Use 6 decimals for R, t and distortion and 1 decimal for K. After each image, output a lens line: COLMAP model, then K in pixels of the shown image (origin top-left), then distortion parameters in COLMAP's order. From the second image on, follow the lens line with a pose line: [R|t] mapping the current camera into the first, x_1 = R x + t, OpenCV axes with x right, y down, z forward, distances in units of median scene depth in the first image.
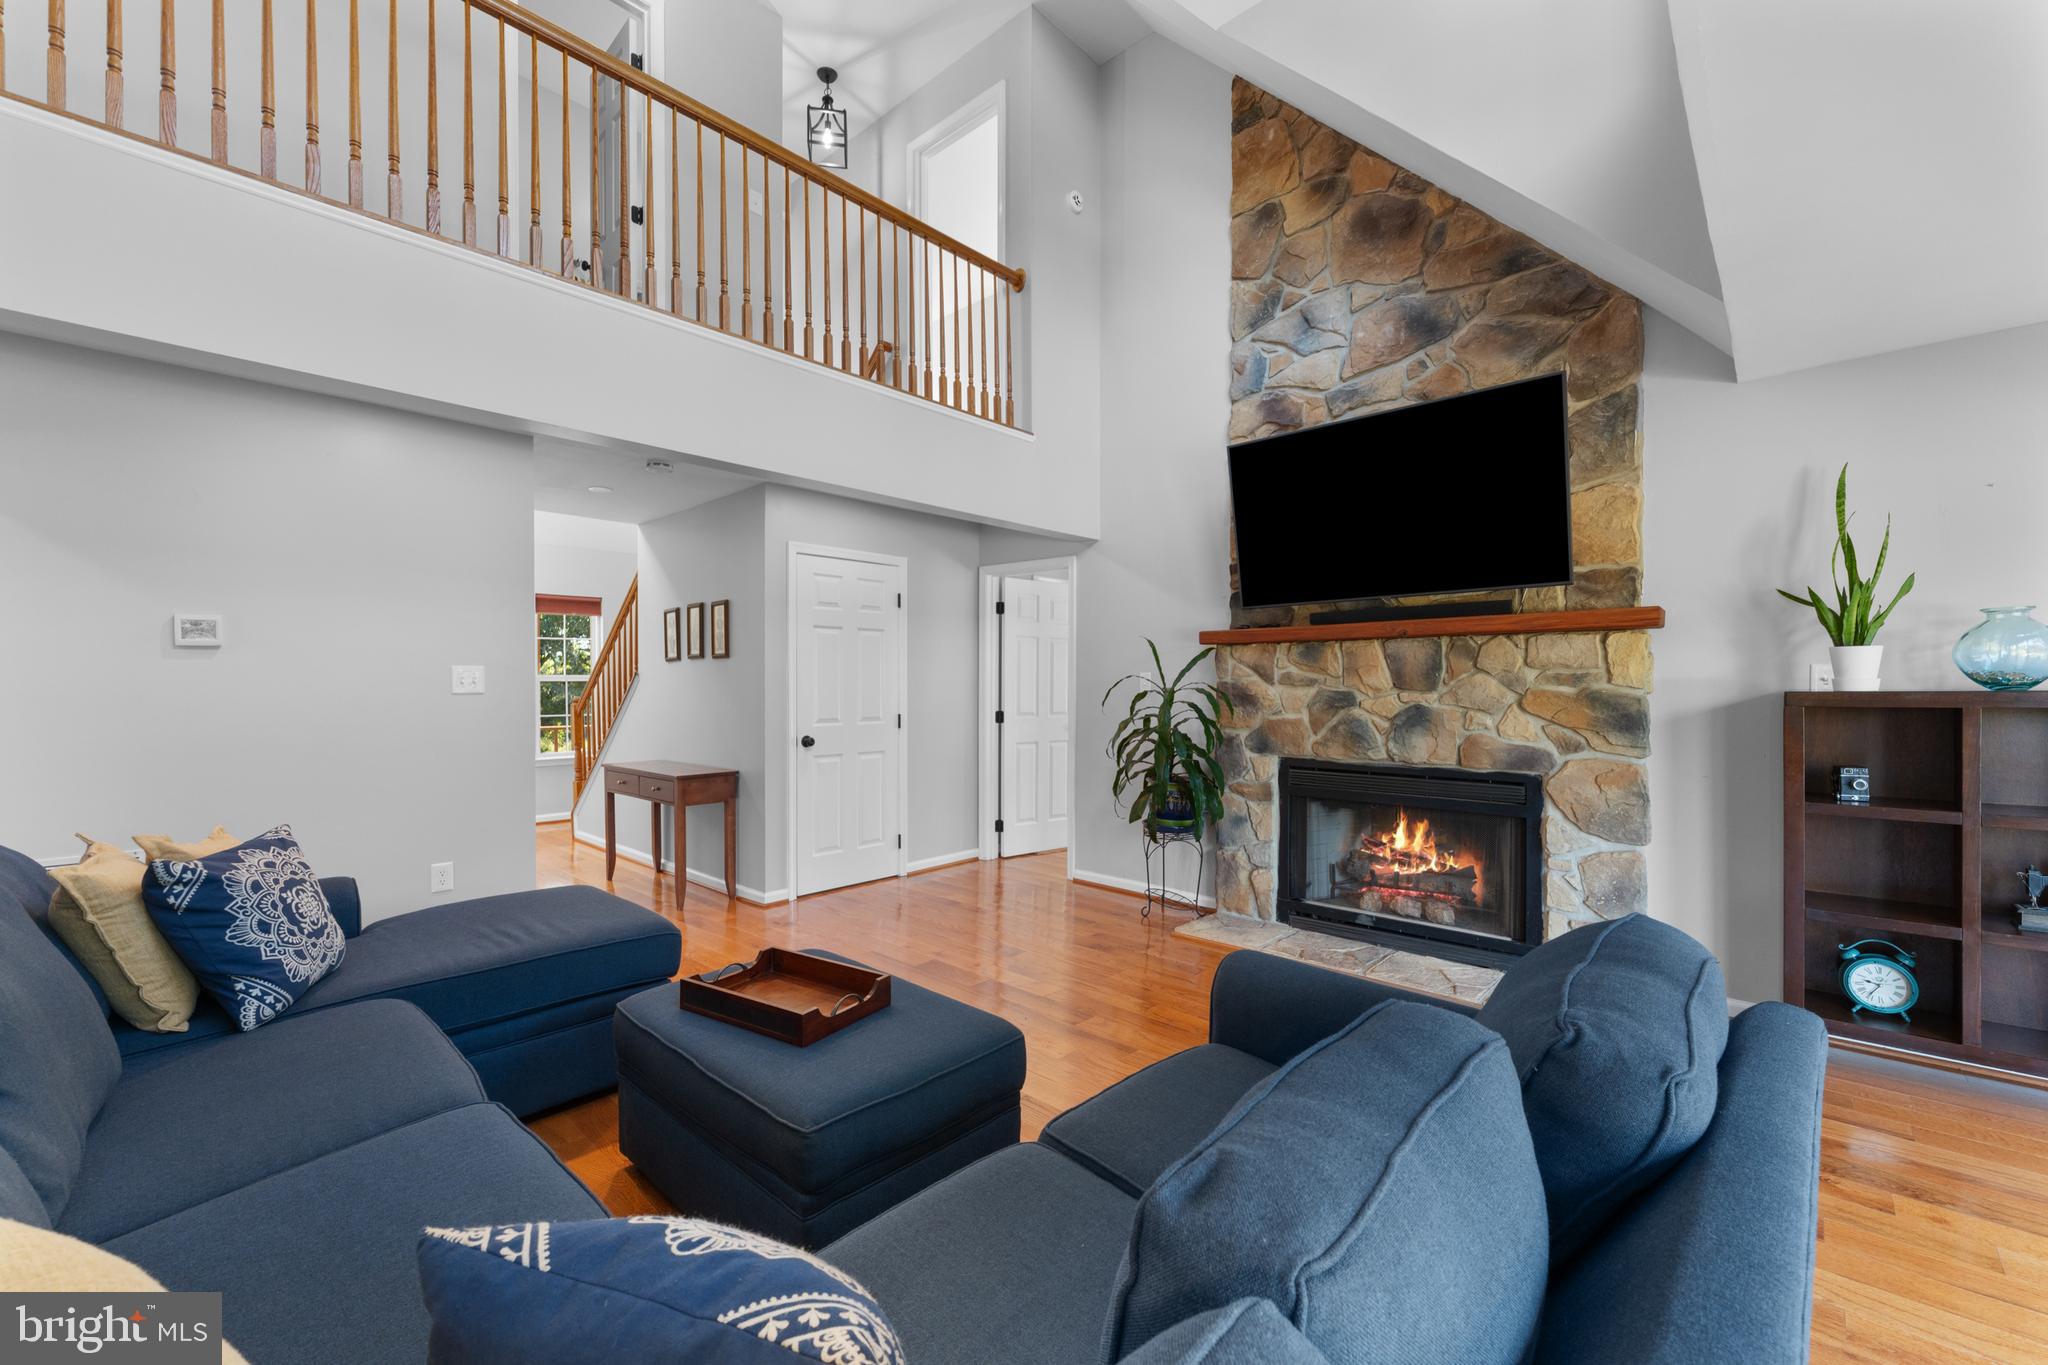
lens RADIAL K [[829.3, 0, 1012.1], [0, 829.3, 684.2], [0, 0, 1]] dist [0.000370, 0.000032]
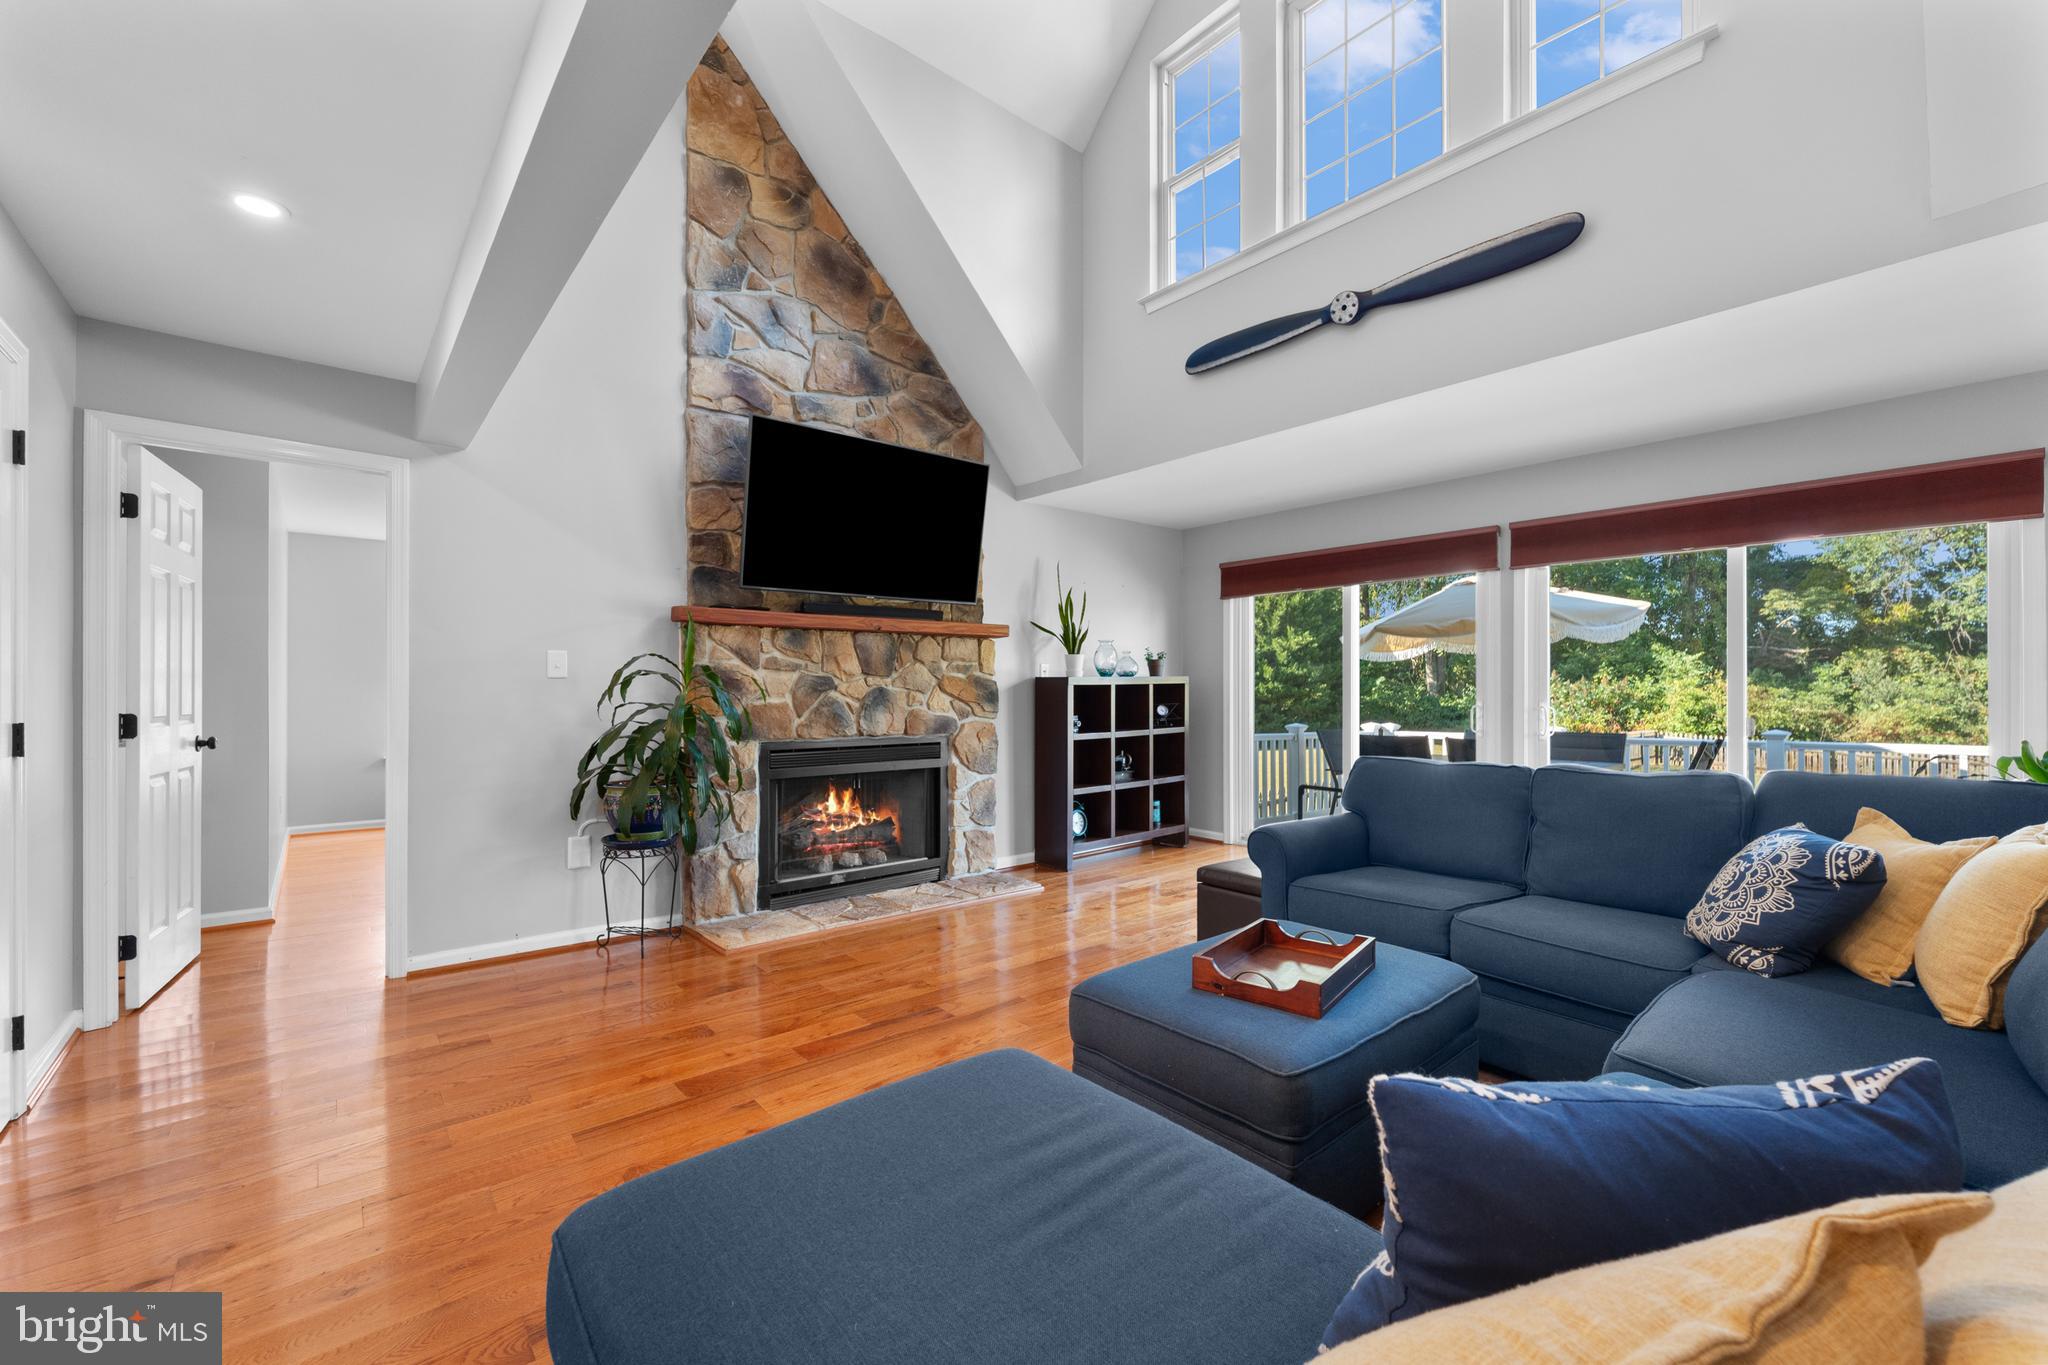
lens RADIAL K [[825.4, 0, 1020.0], [0, 825.4, 681.5], [0, 0, 1]] dist [0.000013, -0.000049]
pose [[0.113372, 0.009842, 0.993504, -0.666775], [0.000105, 0.999951, -0.009917, 0.026730], [-0.993553, 0.001229, 0.113365, 0.629554]]
